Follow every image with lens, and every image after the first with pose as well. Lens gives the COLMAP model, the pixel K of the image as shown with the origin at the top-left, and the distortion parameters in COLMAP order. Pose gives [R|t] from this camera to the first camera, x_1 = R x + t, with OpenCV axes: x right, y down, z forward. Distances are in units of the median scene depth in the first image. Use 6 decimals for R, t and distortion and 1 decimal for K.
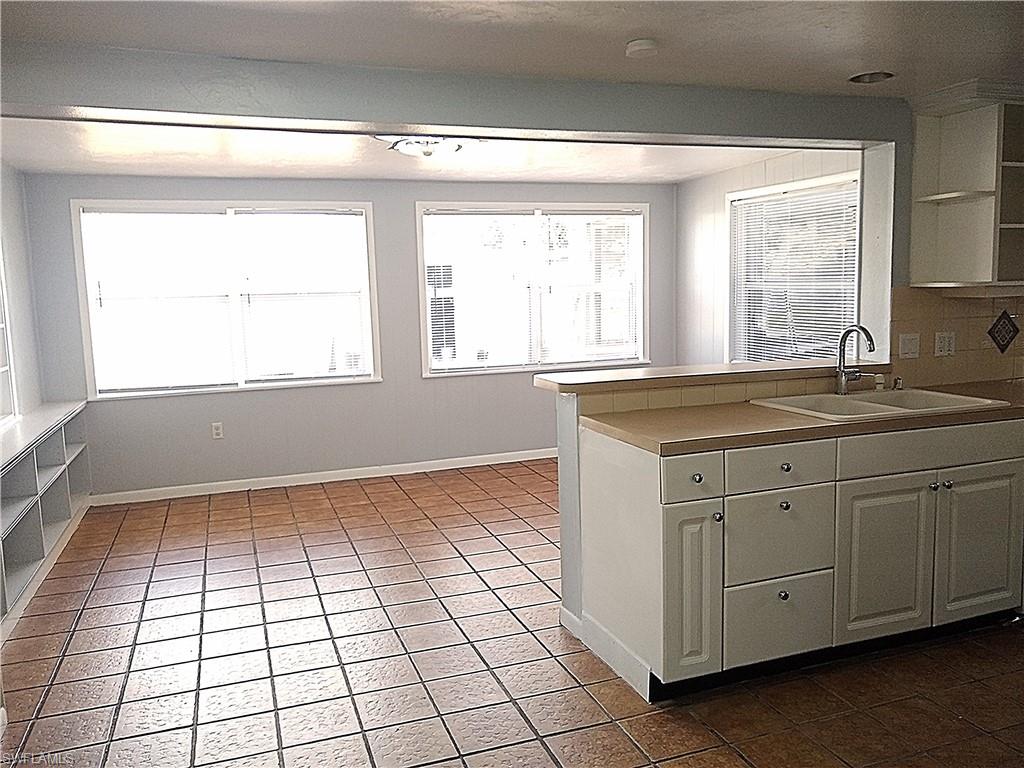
lens RADIAL K [[816.5, 0, 512.0], [0, 816.5, 384.0], [0, 0, 1]] dist [0.007535, 0.004112]
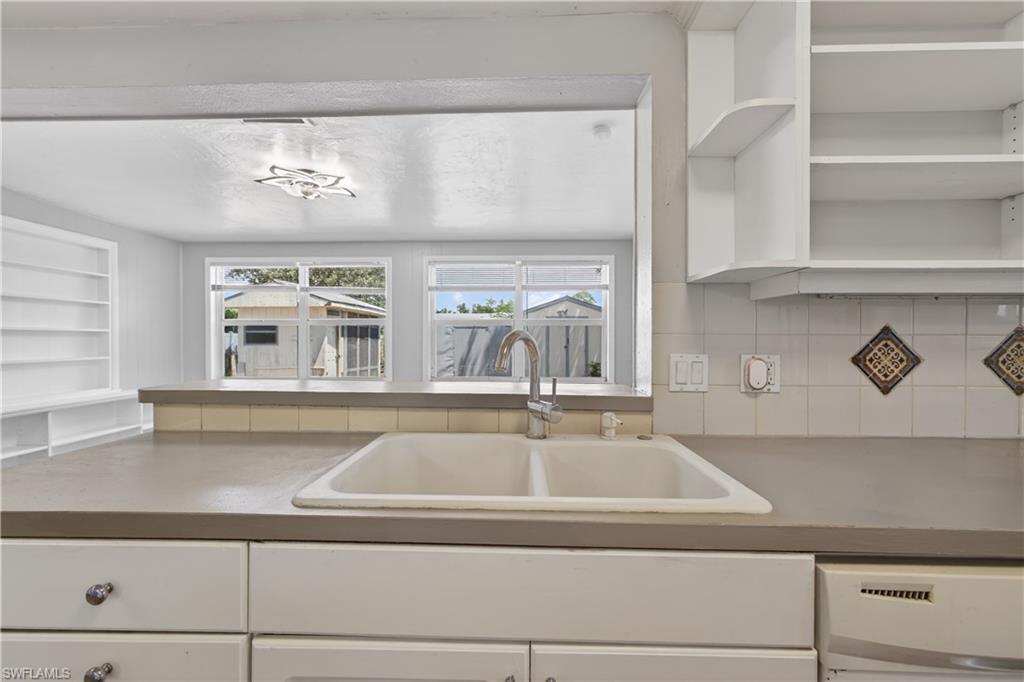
lens RADIAL K [[433.1, 0, 512.0], [0, 433.1, 341.0], [0, 0, 1]] dist [-0.000985, -0.000079]
pose [[0.933573, 0.029209, -0.357194, 0.452895], [-0.068788, 0.992746, -0.098606, -0.026566], [0.351723, 0.116626, 0.928811, 0.594634]]
